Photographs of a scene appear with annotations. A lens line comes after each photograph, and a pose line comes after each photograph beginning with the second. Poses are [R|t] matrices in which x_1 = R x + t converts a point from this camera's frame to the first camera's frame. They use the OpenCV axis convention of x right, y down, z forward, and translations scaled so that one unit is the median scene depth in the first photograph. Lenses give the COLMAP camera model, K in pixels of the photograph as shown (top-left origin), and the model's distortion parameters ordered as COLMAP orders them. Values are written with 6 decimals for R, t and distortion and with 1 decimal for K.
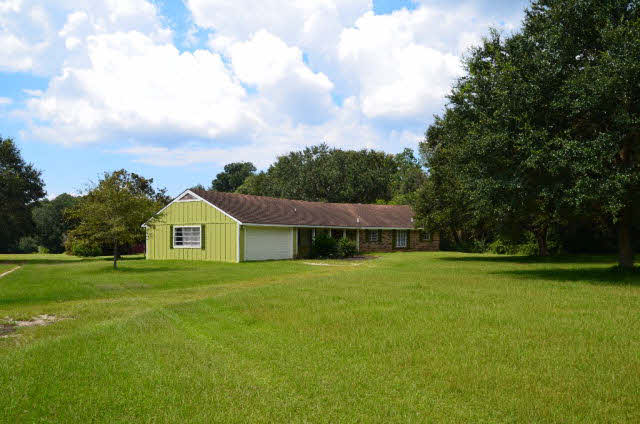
lens RADIAL K [[503.0, 0, 320.7], [0, 503.0, 219.1], [0, 0, 1]] dist [-0.171115, 0.133456]
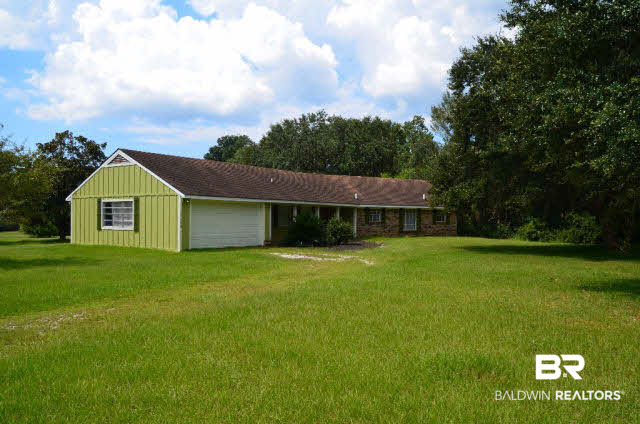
lens RADIAL K [[503.0, 0, 320.7], [0, 503.0, 219.1], [0, 0, 1]] dist [-0.171115, 0.133456]
pose [[0.999862, 0.012824, -0.010592, 0.026565], [-0.012382, 0.999094, 0.040710, 0.006789], [0.011105, -0.040573, 0.999115, 0.201686]]
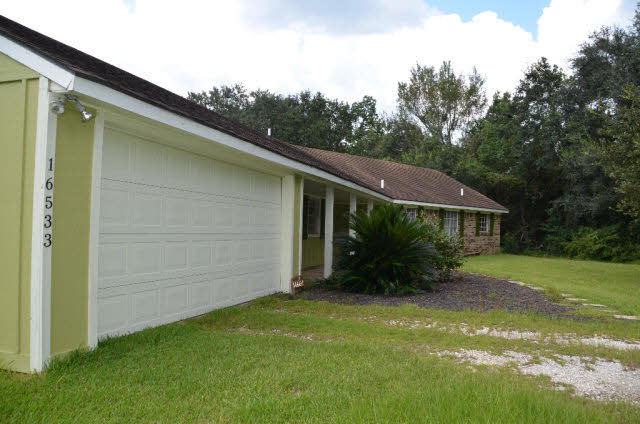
lens RADIAL K [[495.7, 0, 320.0], [0, 495.7, 212.0], [0, 0, 1]] dist [-0.120301, 0.002516]
pose [[0.967456, 0.041076, 0.249682, -0.082556], [-0.043150, 0.999065, 0.002835, 0.027263], [-0.249332, -0.013516, 0.968324, 0.567072]]
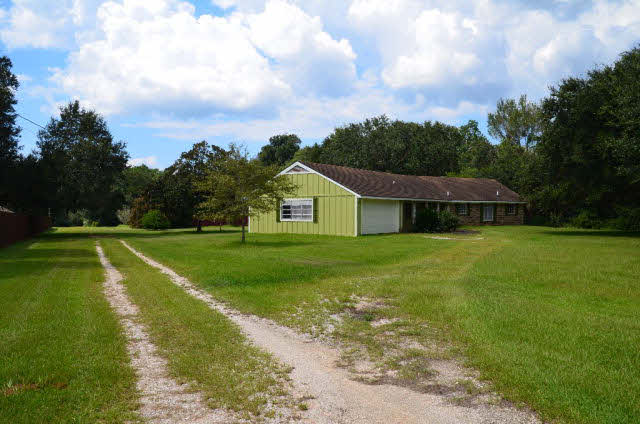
lens RADIAL K [[503.0, 0, 320.7], [0, 503.0, 219.1], [0, 0, 1]] dist [-0.171115, 0.133456]
pose [[0.998930, 0.004544, -0.046016, -0.124609], [-0.002014, 0.998491, 0.054872, -0.000519], [0.046196, -0.054720, 0.997433, 0.010436]]
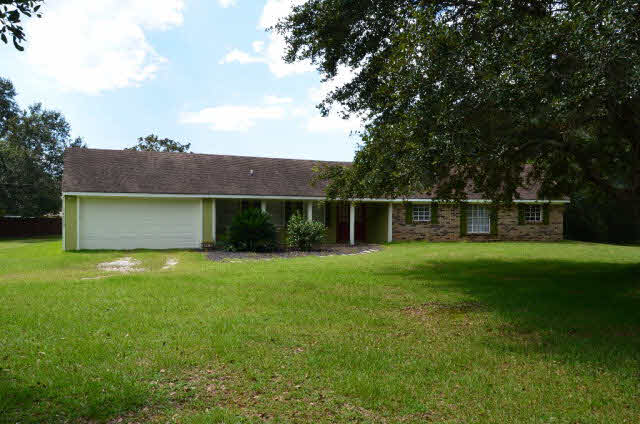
lens RADIAL K [[495.7, 0, 320.0], [0, 495.7, 212.0], [0, 0, 1]] dist [-0.120301, 0.002516]
pose [[0.852197, 0.004389, -0.523202, 0.298103], [0.011281, 0.999578, 0.026758, 0.014079], [0.523099, -0.028705, 0.851788, 0.423126]]
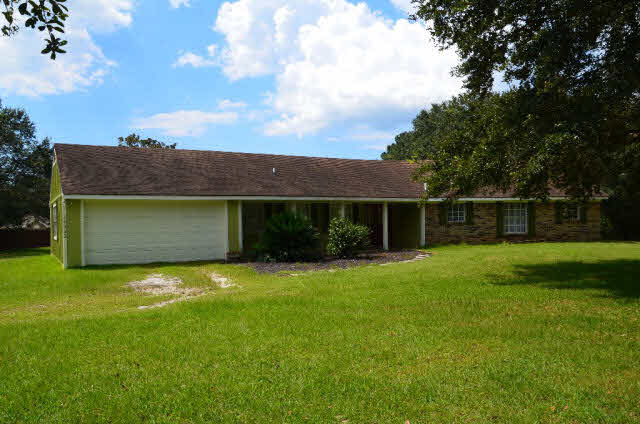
lens RADIAL K [[503.0, 0, 320.7], [0, 503.0, 219.1], [0, 0, 1]] dist [-0.171115, 0.133456]
pose [[0.895859, -0.013533, -0.444133, 0.206151], [0.030766, 0.999026, 0.031616, 0.016758], [0.443273, -0.041987, 0.895403, 0.432991]]
